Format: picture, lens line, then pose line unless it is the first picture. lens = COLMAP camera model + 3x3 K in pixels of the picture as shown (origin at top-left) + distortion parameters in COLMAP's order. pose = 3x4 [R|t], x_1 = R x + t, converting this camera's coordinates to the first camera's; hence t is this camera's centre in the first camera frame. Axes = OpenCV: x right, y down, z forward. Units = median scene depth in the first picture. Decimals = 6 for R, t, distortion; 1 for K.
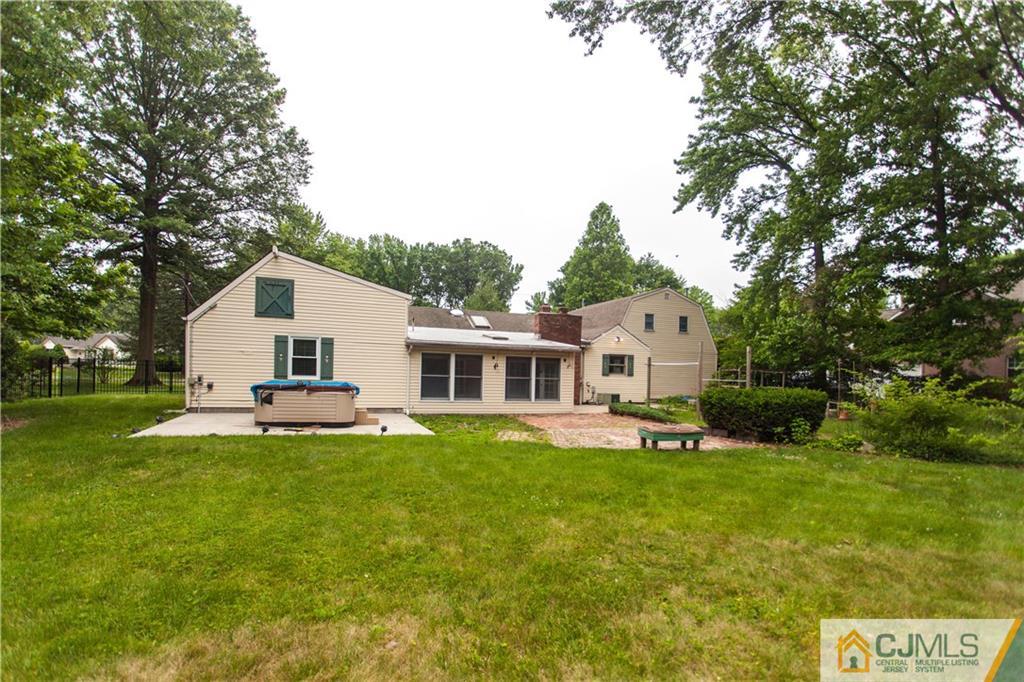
lens RADIAL K [[487.2, 0, 502.9], [0, 487.2, 348.9], [0, 0, 1]] dist [0.014837, -0.000017]
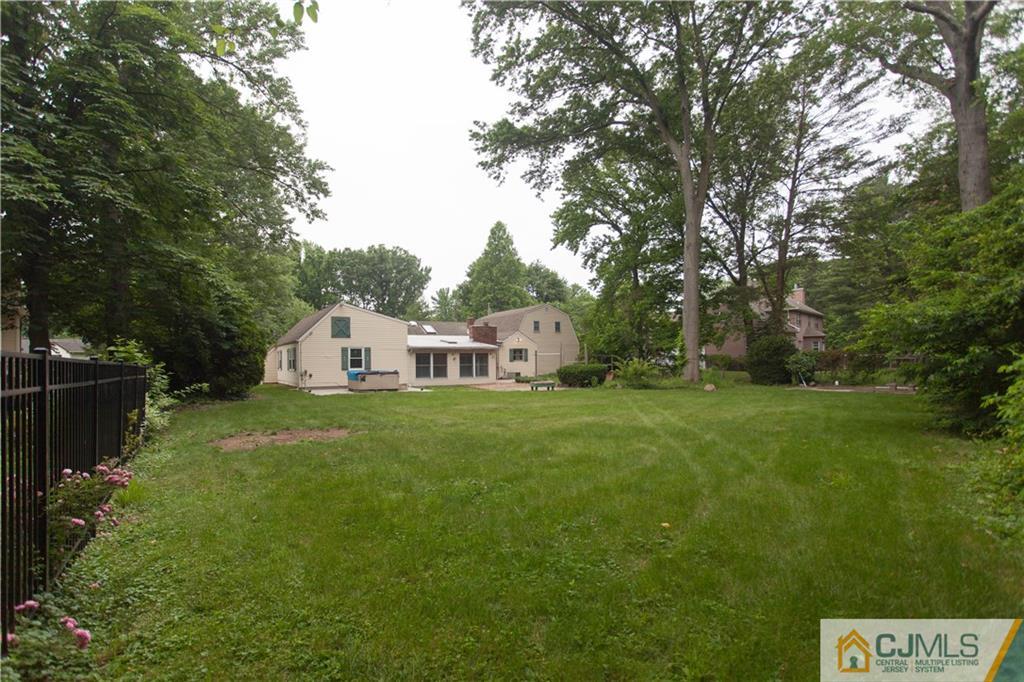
lens RADIAL K [[487.2, 0, 502.9], [0, 487.2, 348.9], [0, 0, 1]] dist [0.014837, -0.000017]
pose [[0.977244, -0.034843, 0.209235, -0.134787], [0.029658, 0.999171, 0.027872, -0.029480], [-0.210033, -0.021032, 0.977468, -0.506494]]
